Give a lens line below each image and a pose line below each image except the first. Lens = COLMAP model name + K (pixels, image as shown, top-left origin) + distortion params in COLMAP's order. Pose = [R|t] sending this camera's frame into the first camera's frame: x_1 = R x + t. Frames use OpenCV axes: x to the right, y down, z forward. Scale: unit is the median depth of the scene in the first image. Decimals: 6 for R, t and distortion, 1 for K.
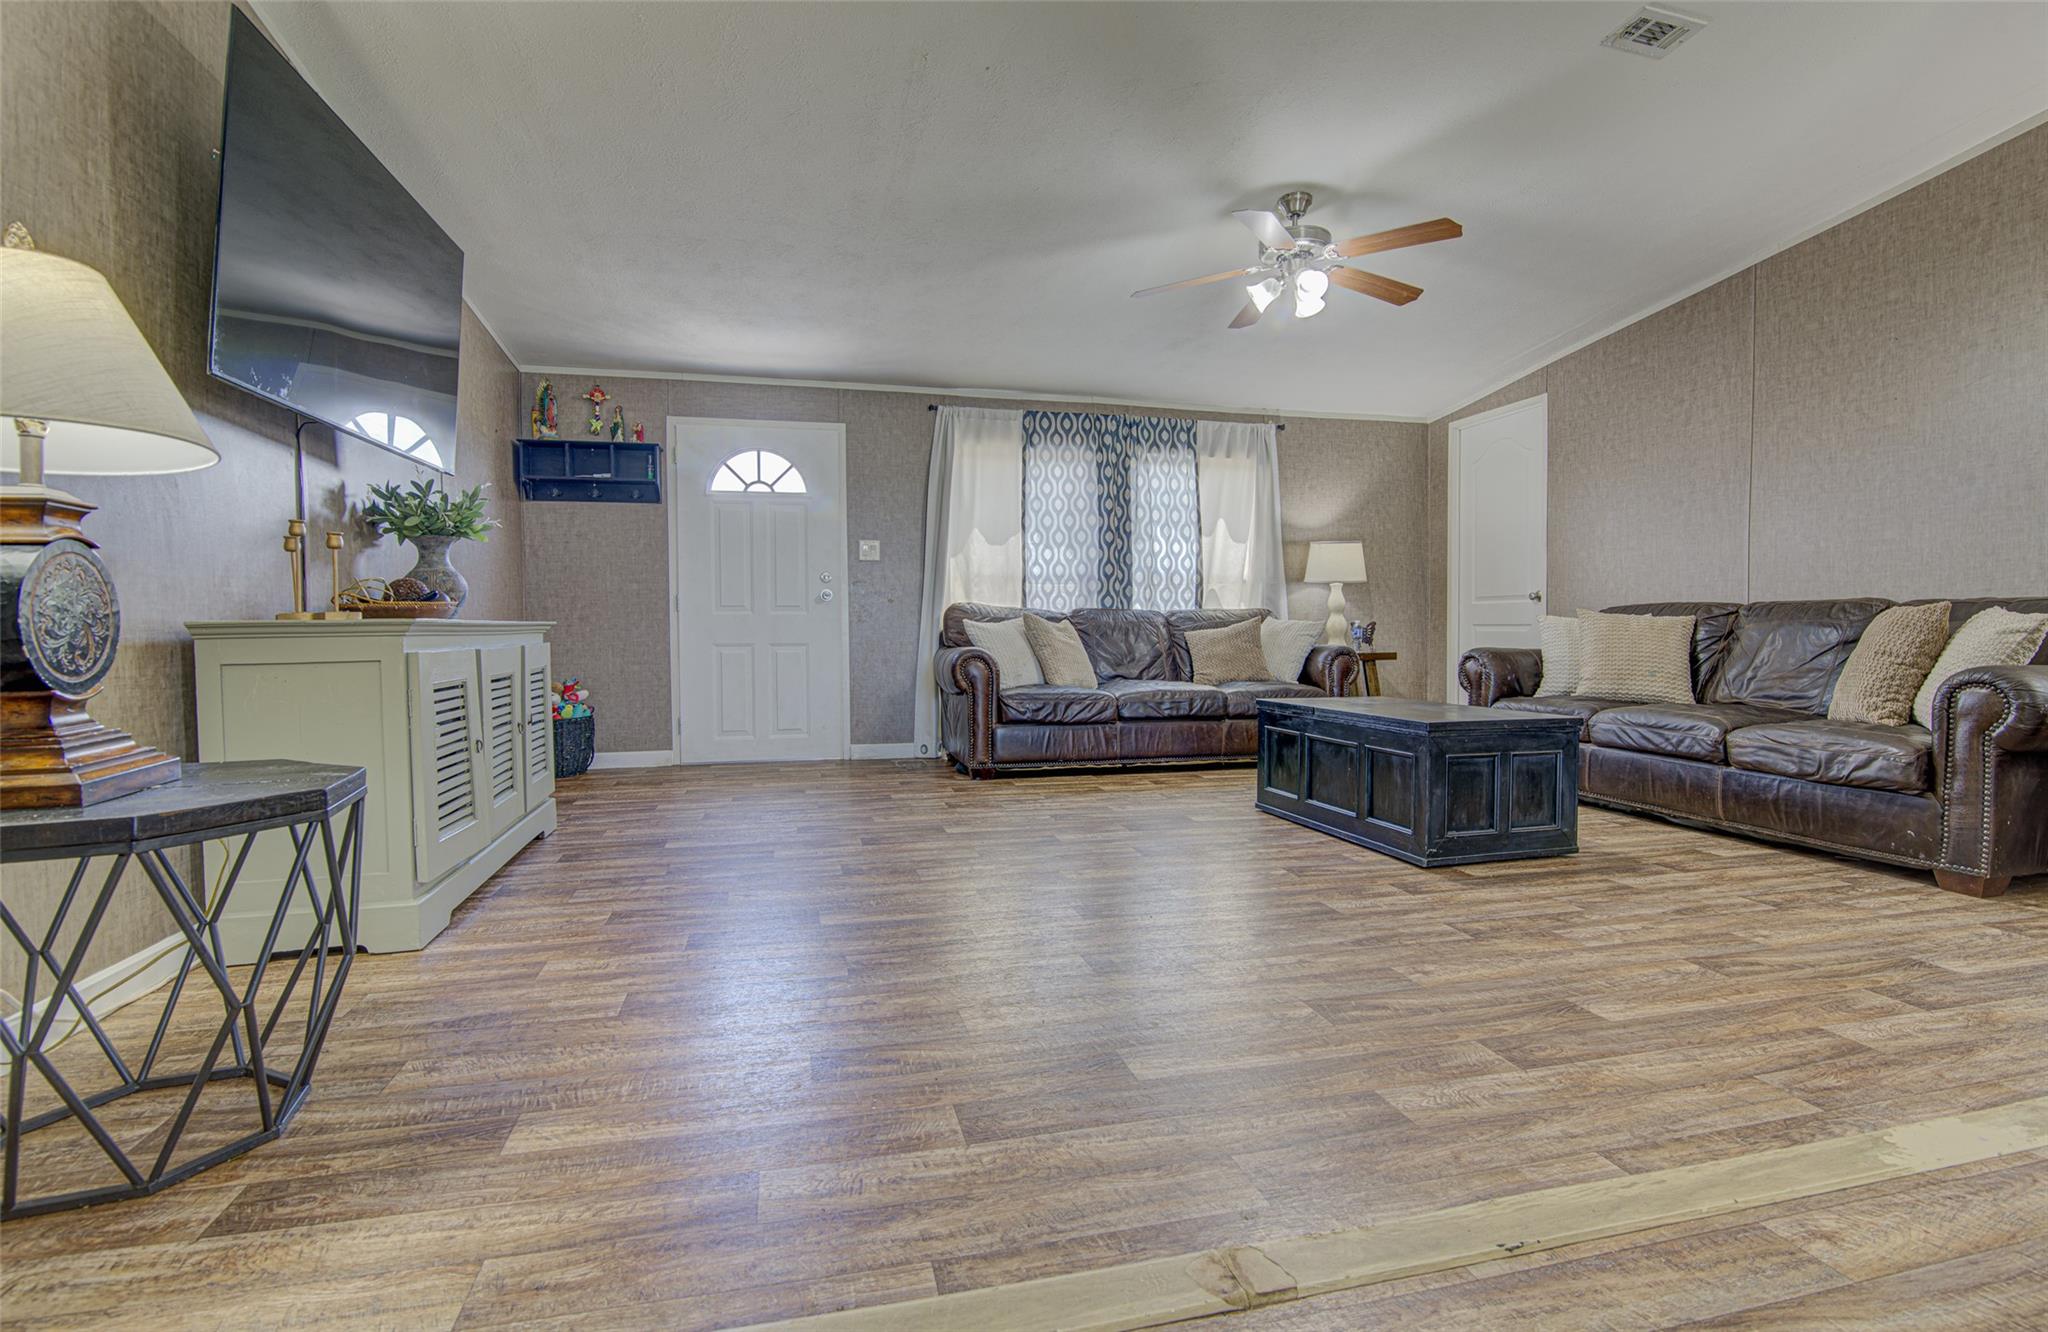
lens RADIAL K [[1006.0, 0, 1028.3], [0, 1006.0, 655.9], [0, 0, 1]] dist [-0.003460, 0.017999]
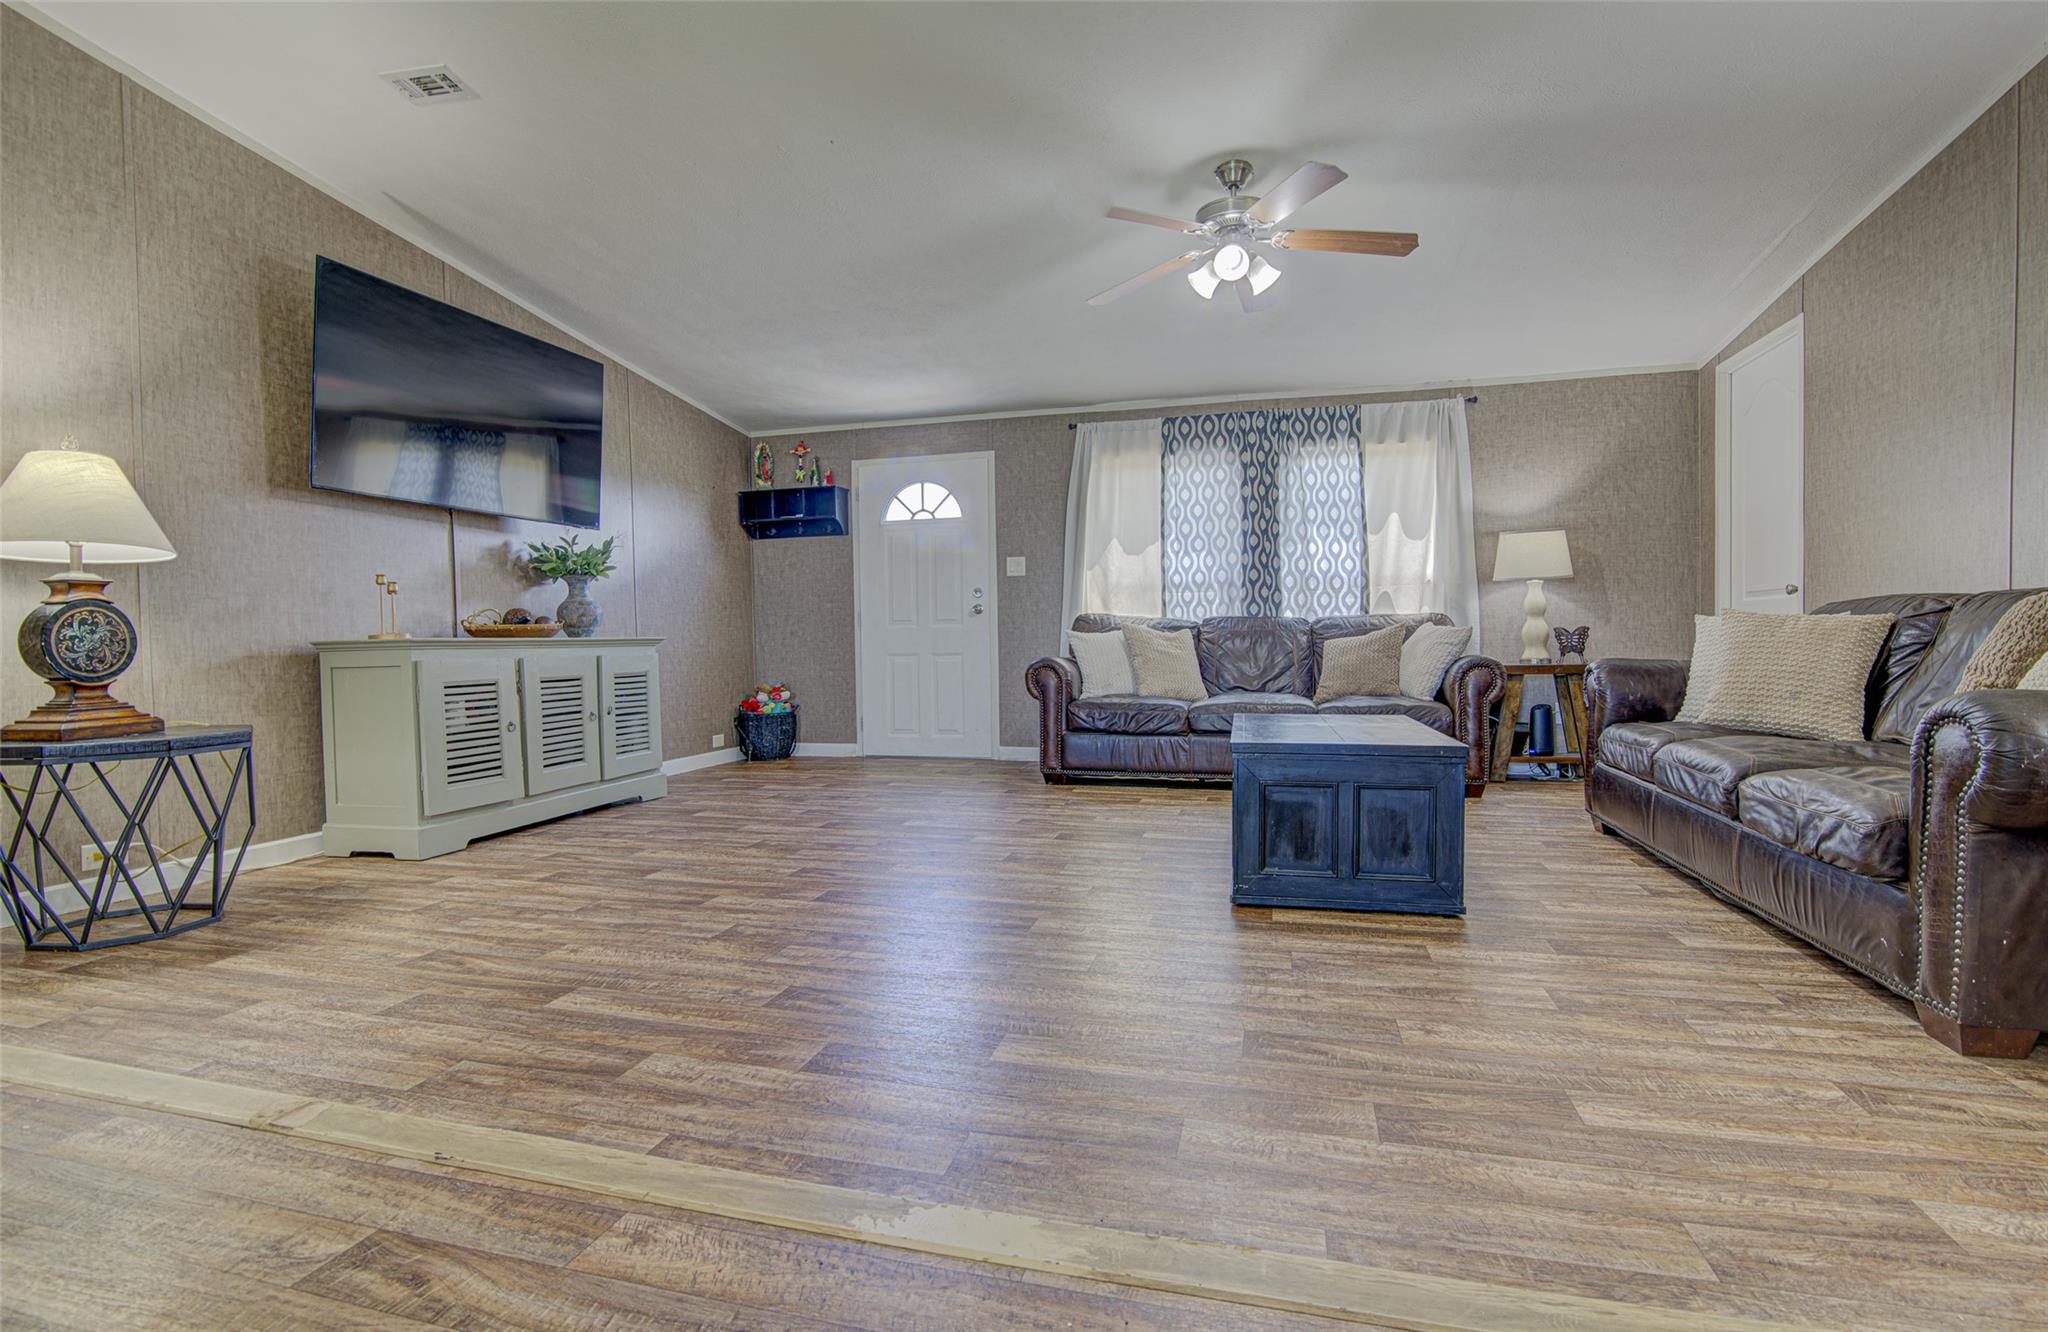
lens RADIAL K [[999.6, 0, 1024.0], [0, 999.6, 666.0], [0, 0, 1]] dist [-0.004244, 0.005989]
pose [[0.864984, 0.006264, -0.501761, 0.386337], [-0.005100, 0.999980, 0.003692, -0.002661], [0.501774, -0.000634, 0.864999, 0.081428]]
